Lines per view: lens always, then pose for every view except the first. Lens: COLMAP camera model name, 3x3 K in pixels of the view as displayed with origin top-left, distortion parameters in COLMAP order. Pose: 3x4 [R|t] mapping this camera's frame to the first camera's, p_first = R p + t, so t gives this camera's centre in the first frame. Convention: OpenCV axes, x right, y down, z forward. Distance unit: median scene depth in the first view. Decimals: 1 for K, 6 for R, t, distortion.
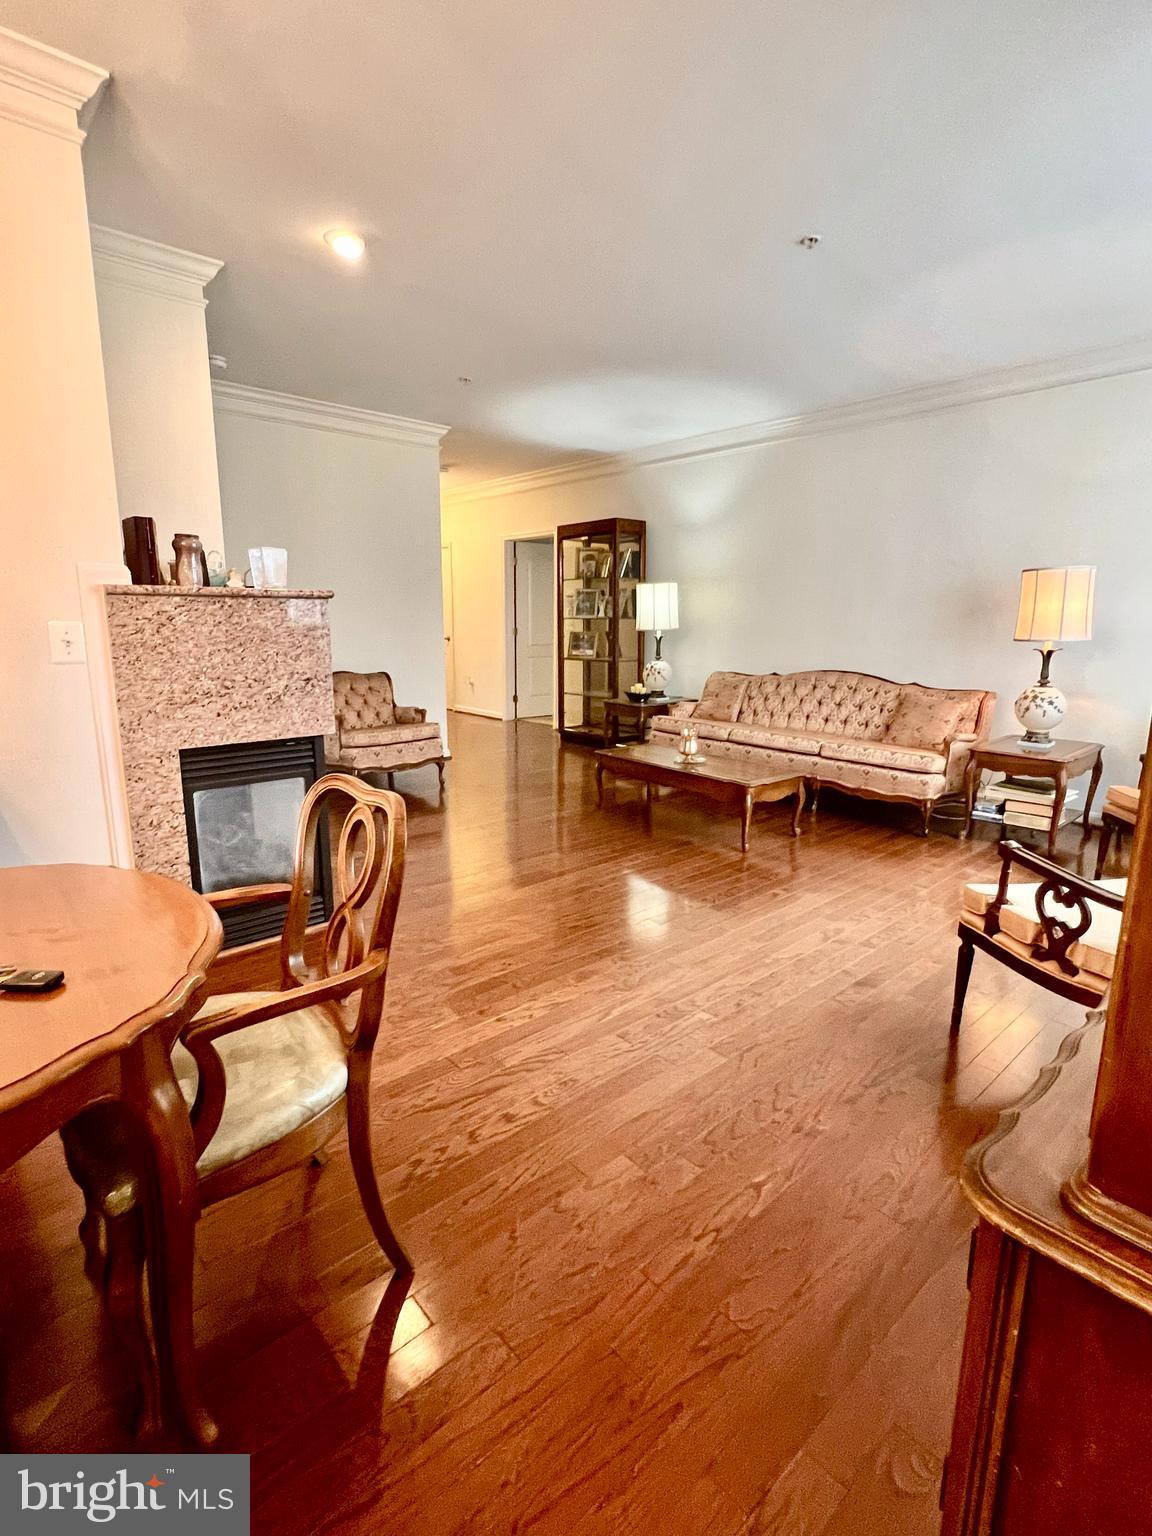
lens RADIAL K [[744.1, 0, 573.5], [0, 744.1, 762.0], [0, 0, 1]] dist [0.003226, 0.000104]
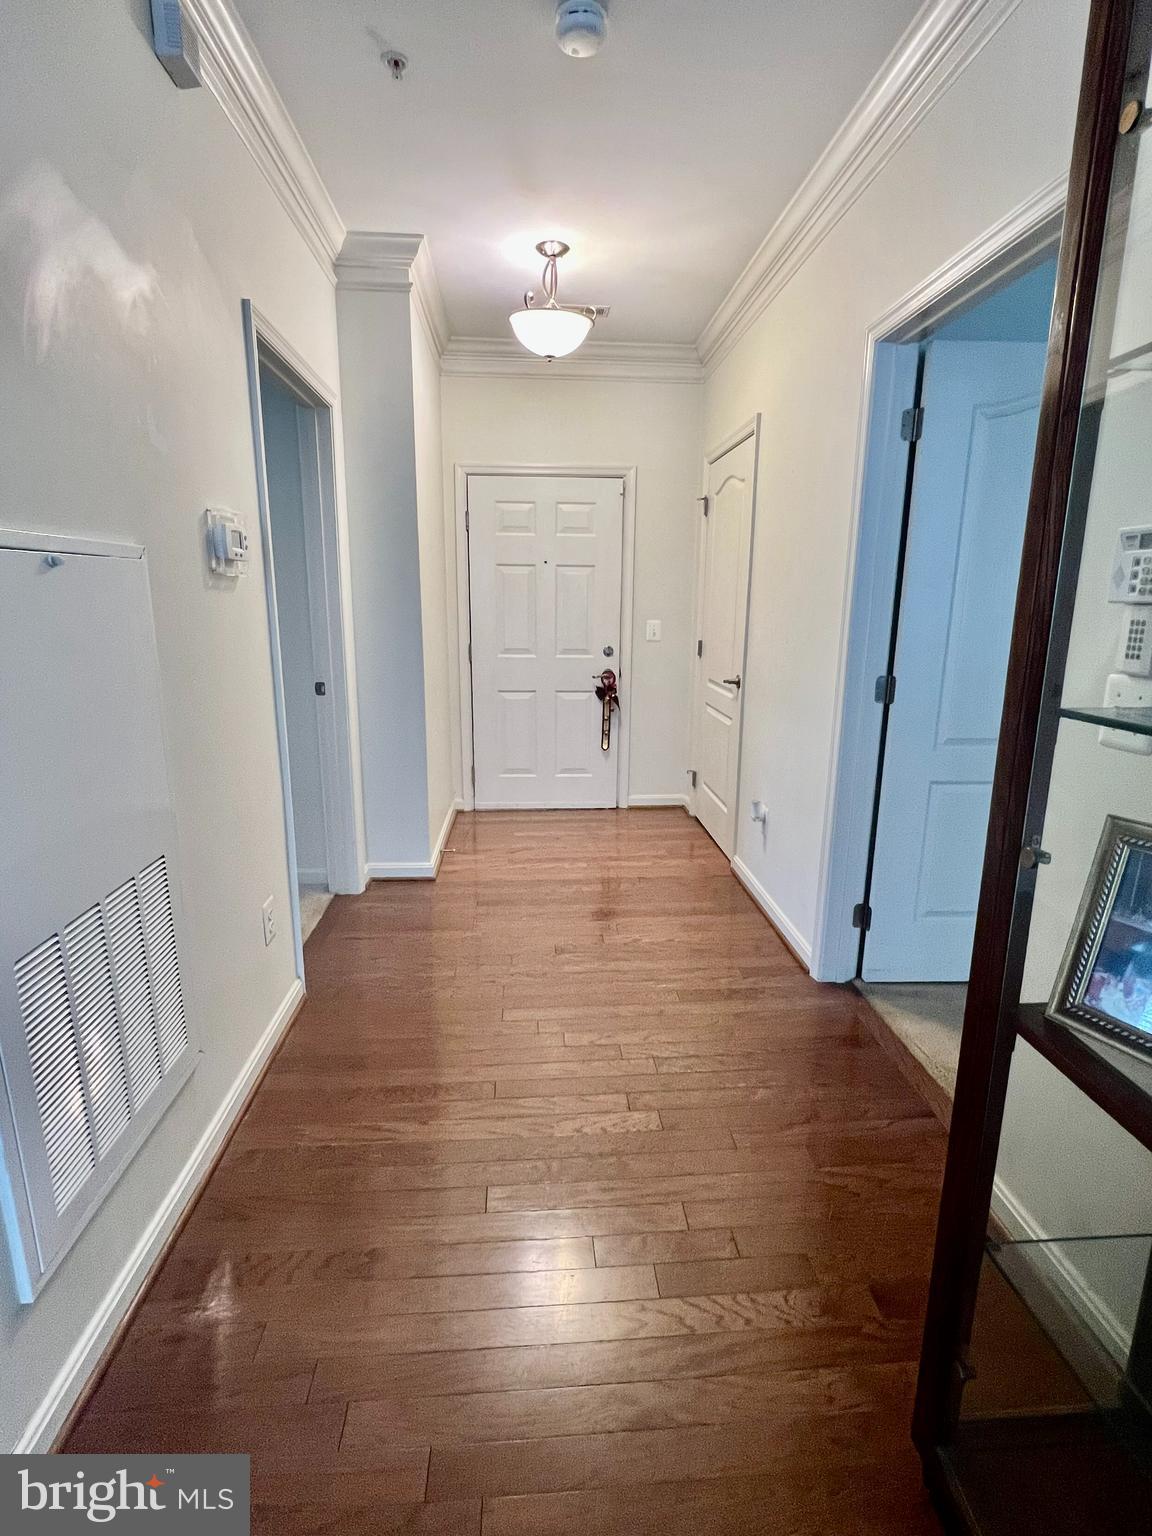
lens RADIAL K [[744.1, 0, 577.0], [0, 744.1, 772.2], [0, 0, 1]] dist [0.003226, 0.000104]
pose [[0.790867, 0.143350, -0.594962, -0.004746], [-0.125046, 0.989521, 0.072194, -0.420241], [0.599077, 0.017302, 0.800505, 1.994042]]
